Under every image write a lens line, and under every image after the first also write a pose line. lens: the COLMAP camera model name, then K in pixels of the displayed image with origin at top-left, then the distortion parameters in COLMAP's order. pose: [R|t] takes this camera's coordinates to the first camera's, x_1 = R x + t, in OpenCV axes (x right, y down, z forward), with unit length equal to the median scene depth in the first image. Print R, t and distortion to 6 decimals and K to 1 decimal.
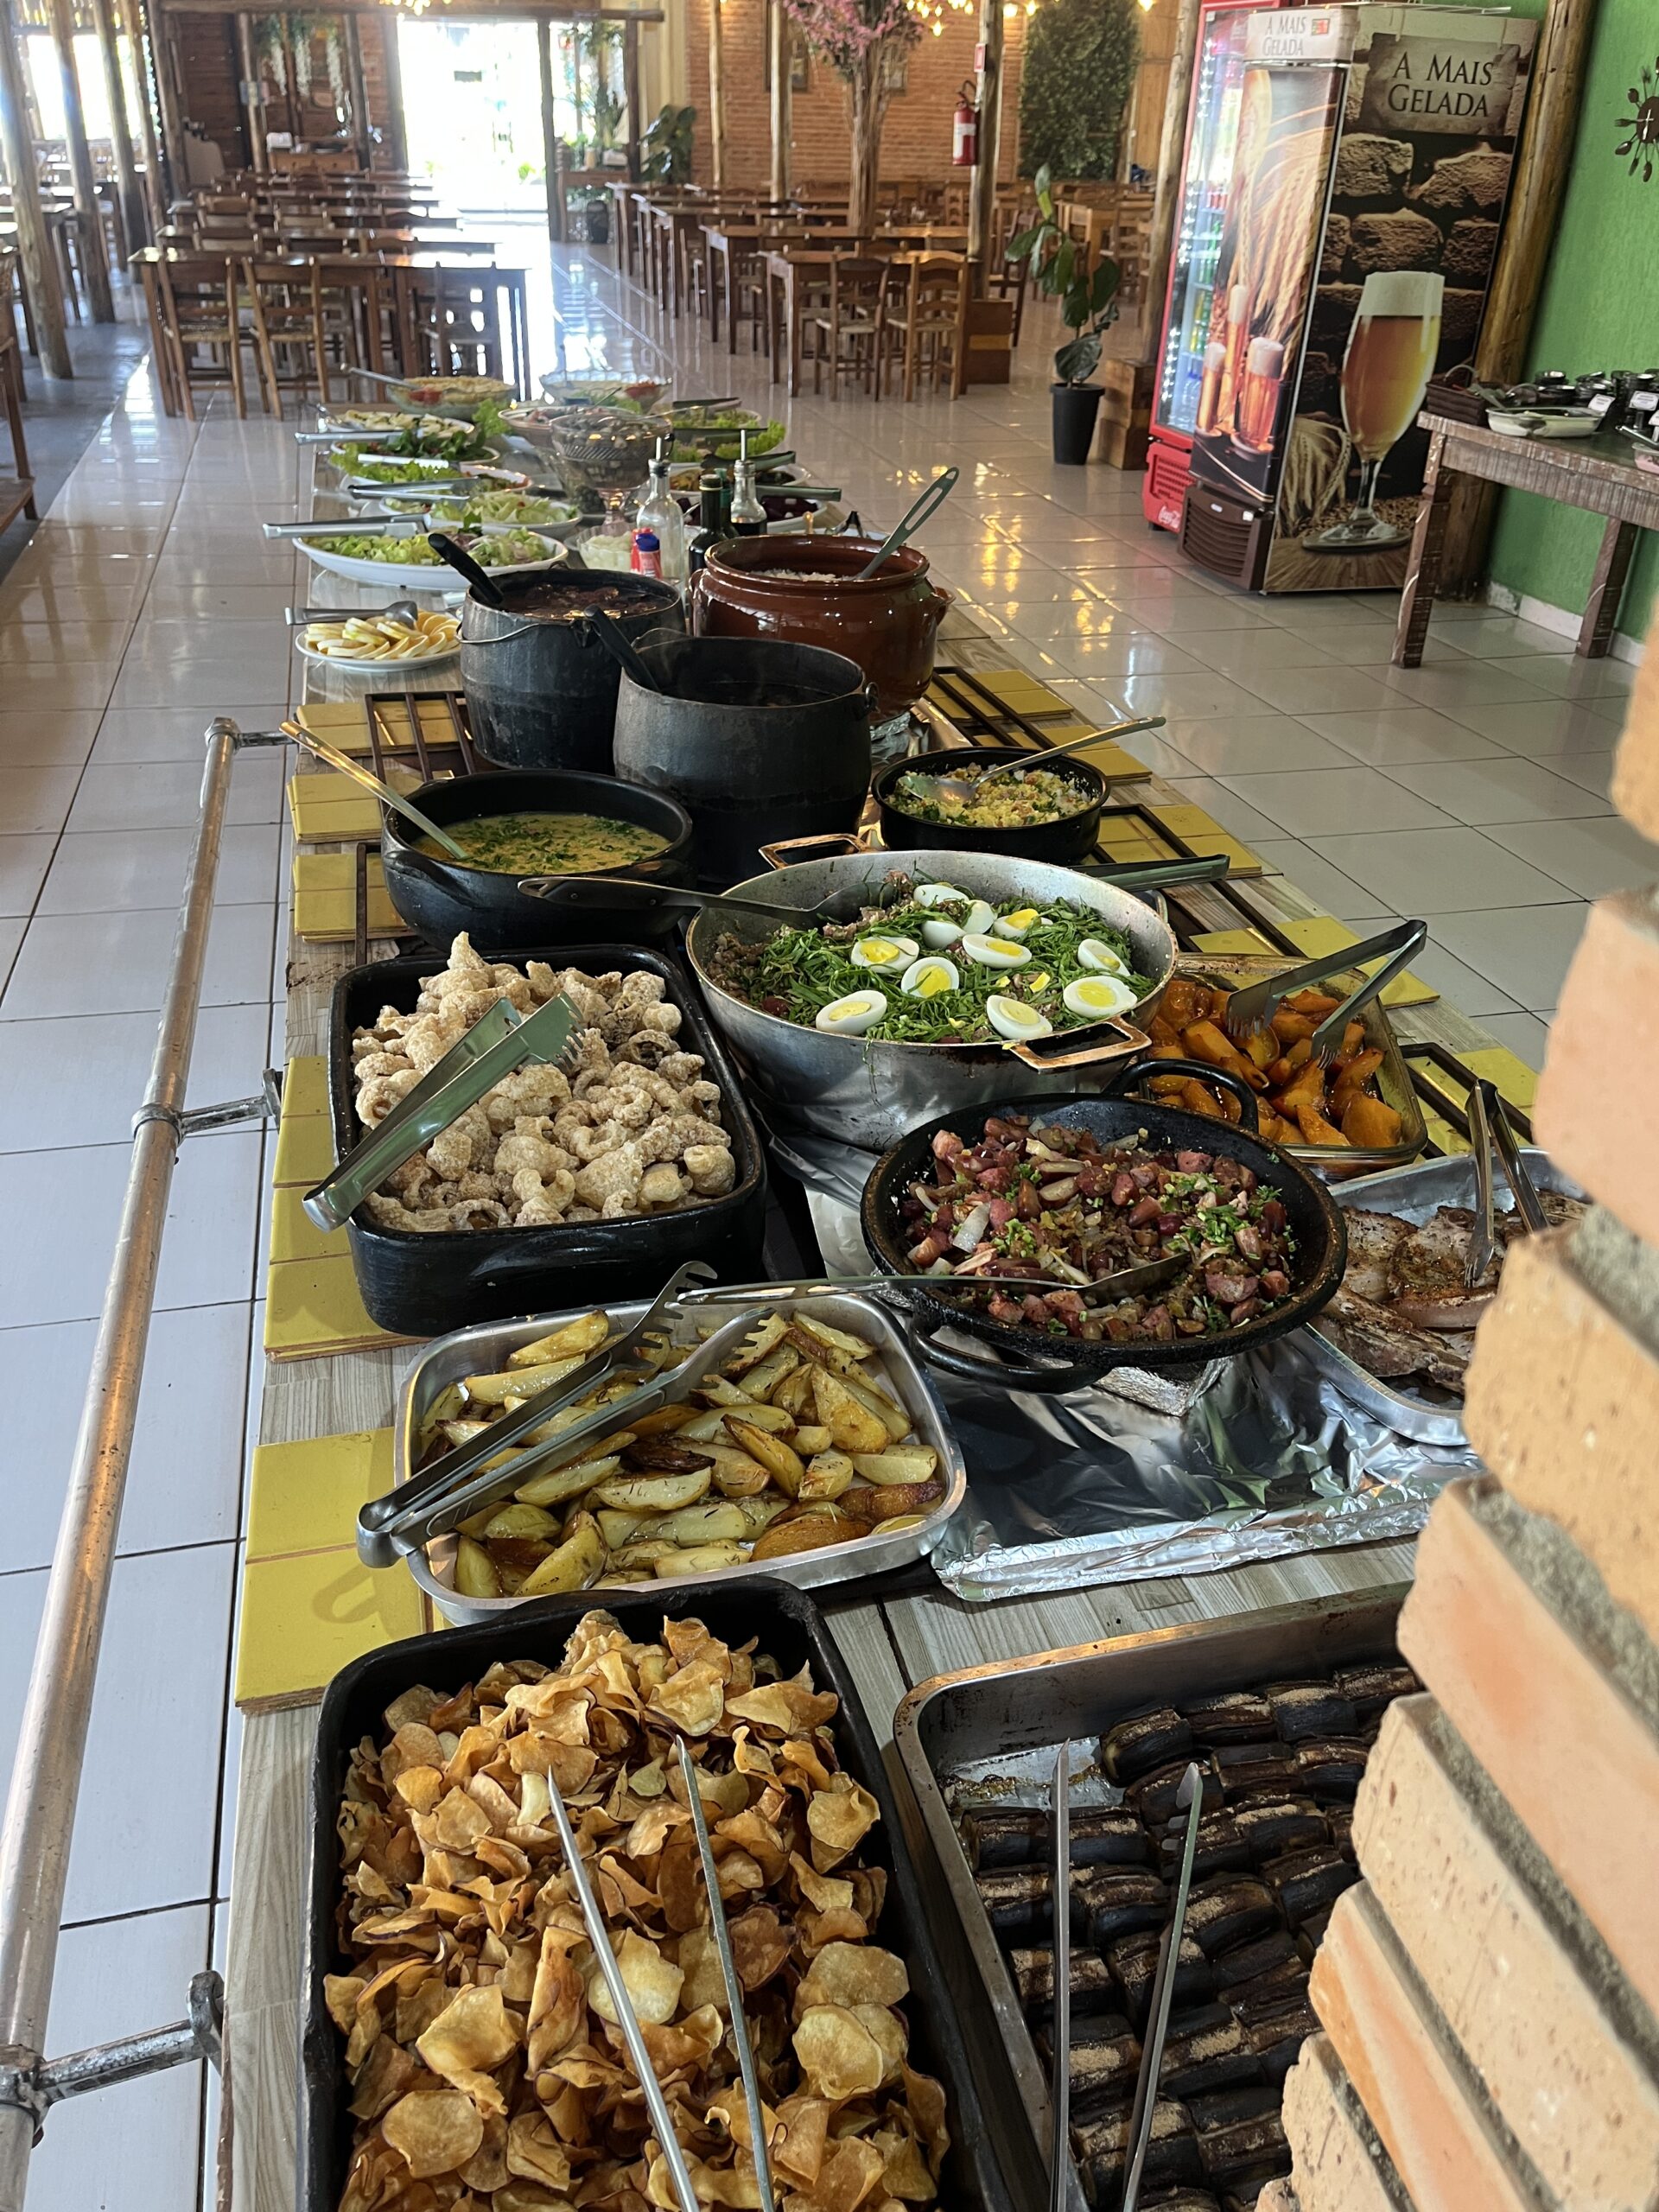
lens RADIAL K [[1732.8, 0, 829.5], [0, 1732.8, 1106.0], [0, 0, 1]] dist [0.079742, -0.130360]
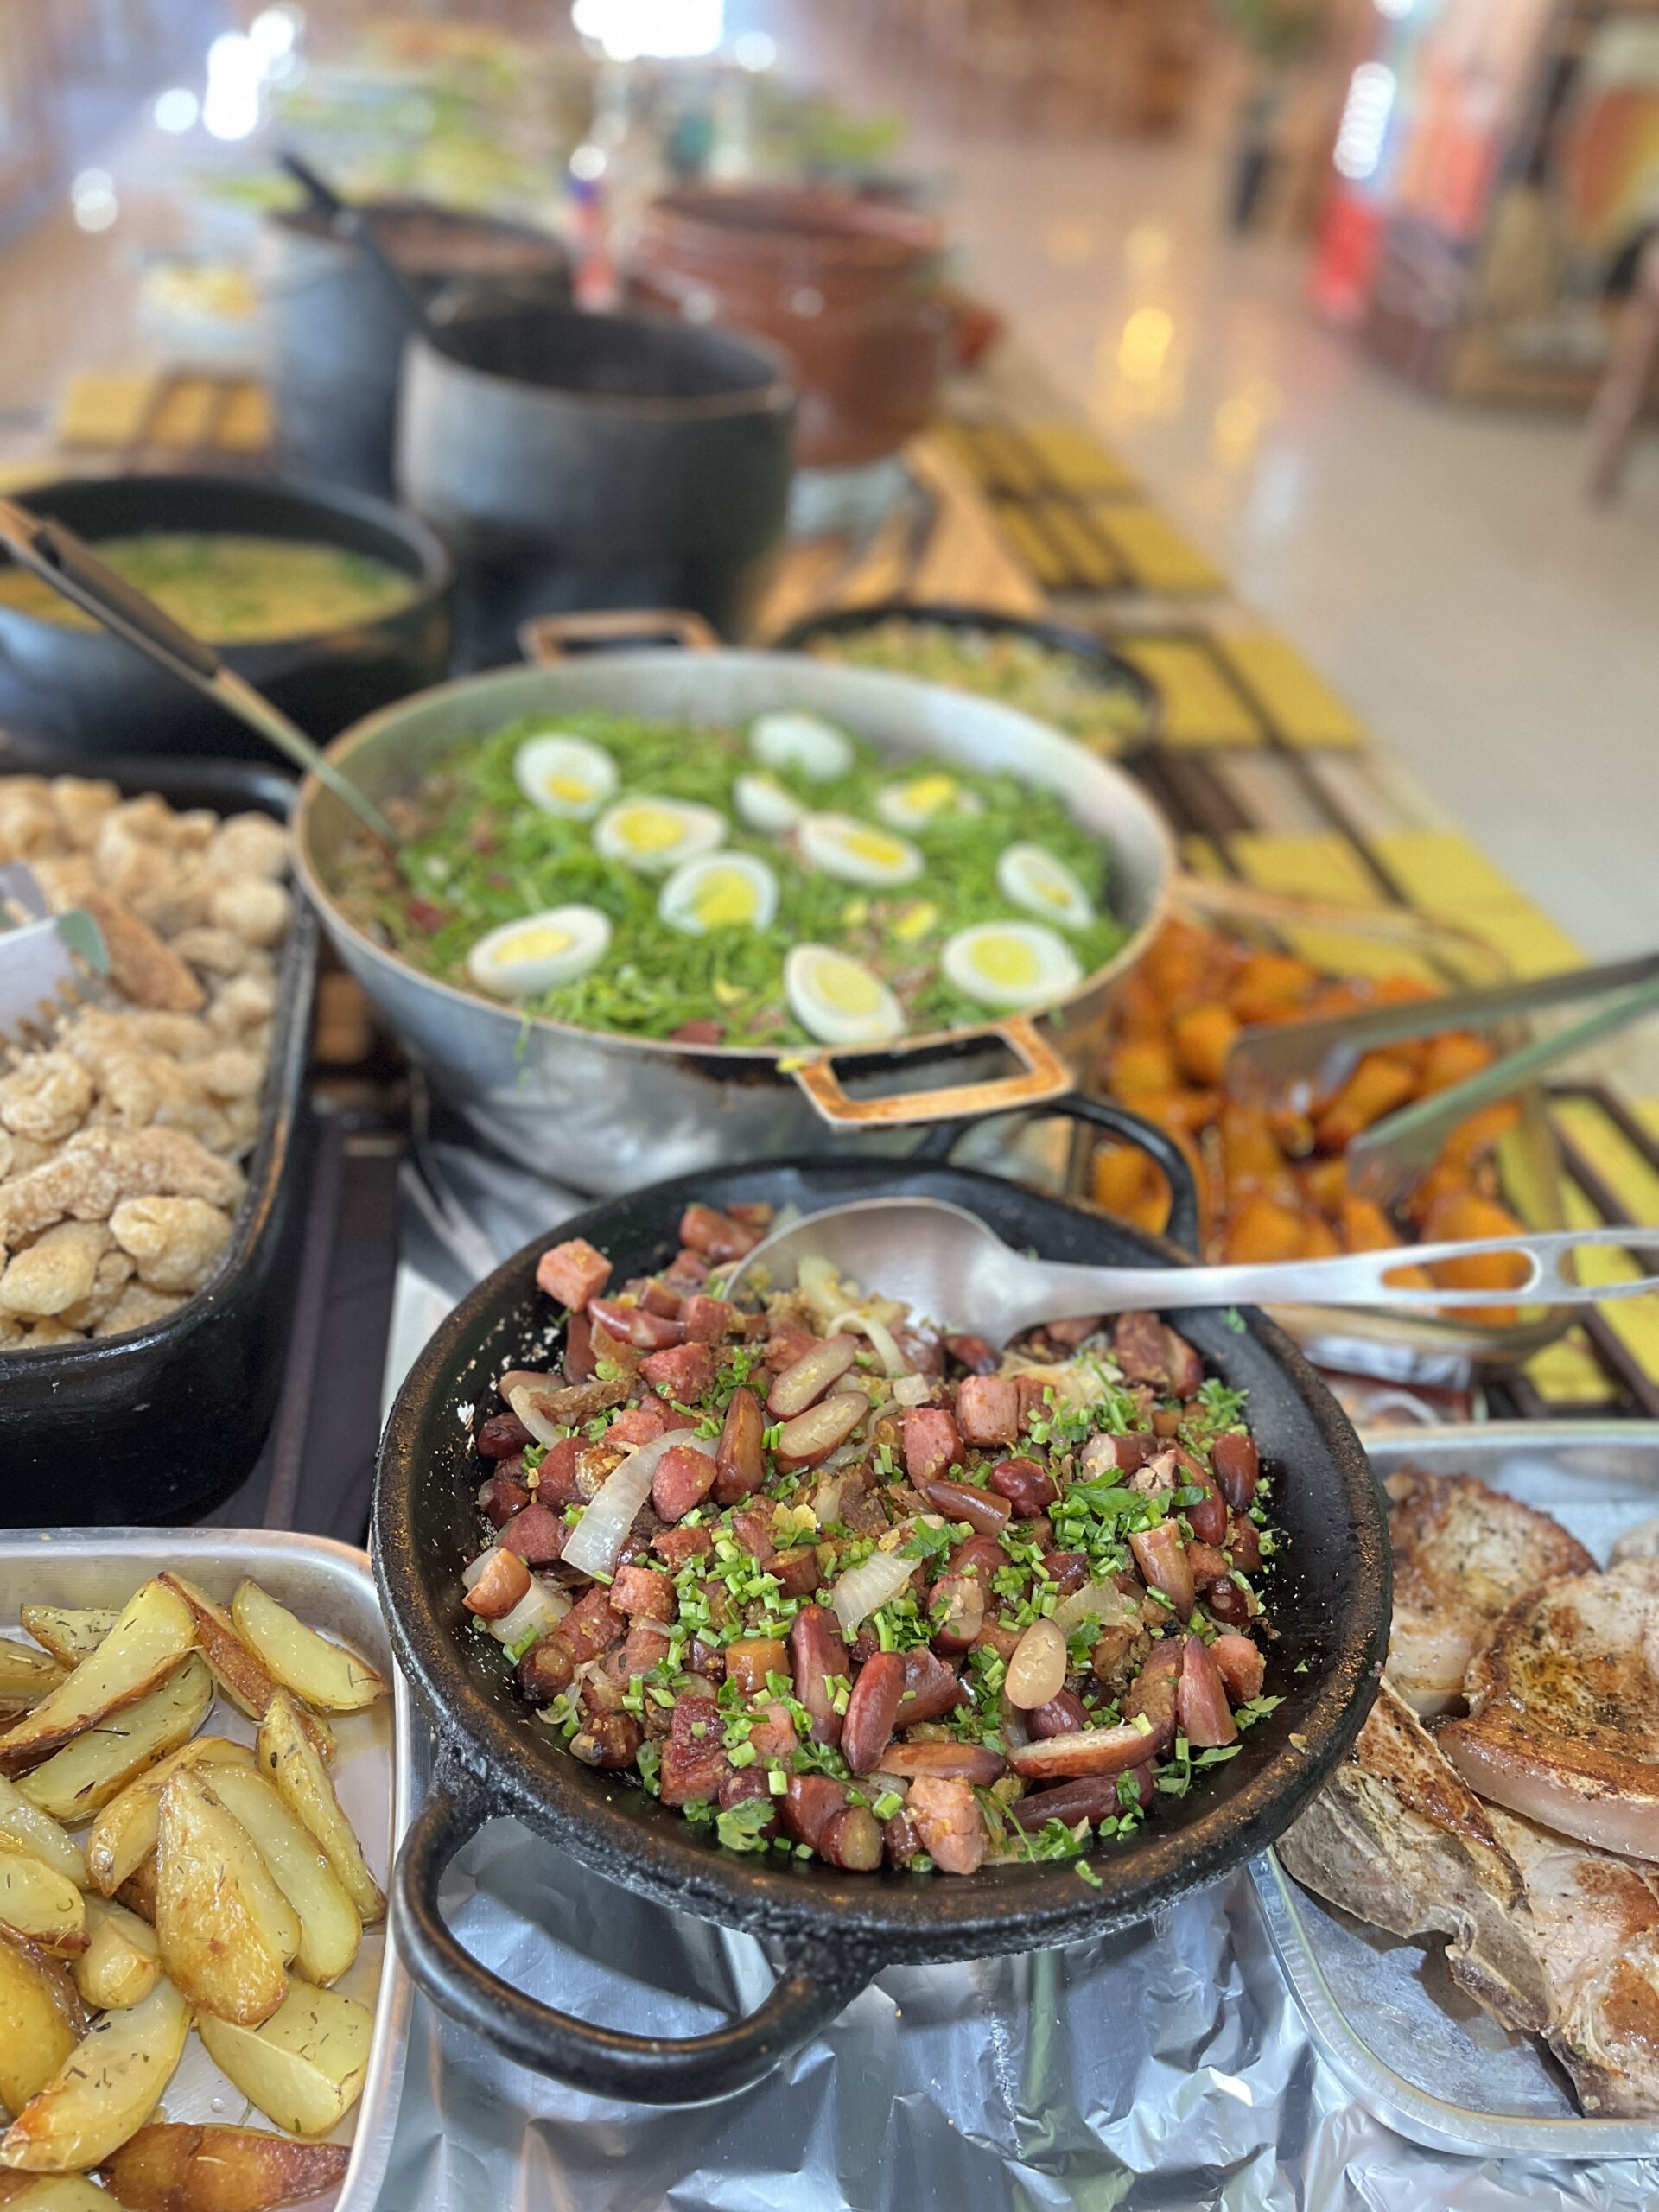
lens RADIAL K [[1704.0, 0, 829.5], [0, 1704.0, 1106.0], [0, 0, 1]] dist [0.002064, 0.000176]
pose [[0.992171, 0.114906, -0.048912, 0.123169], [-0.108594, 0.987241, 0.116455, -0.071693], [0.061670, -0.110232, 0.991991, 0.442541]]
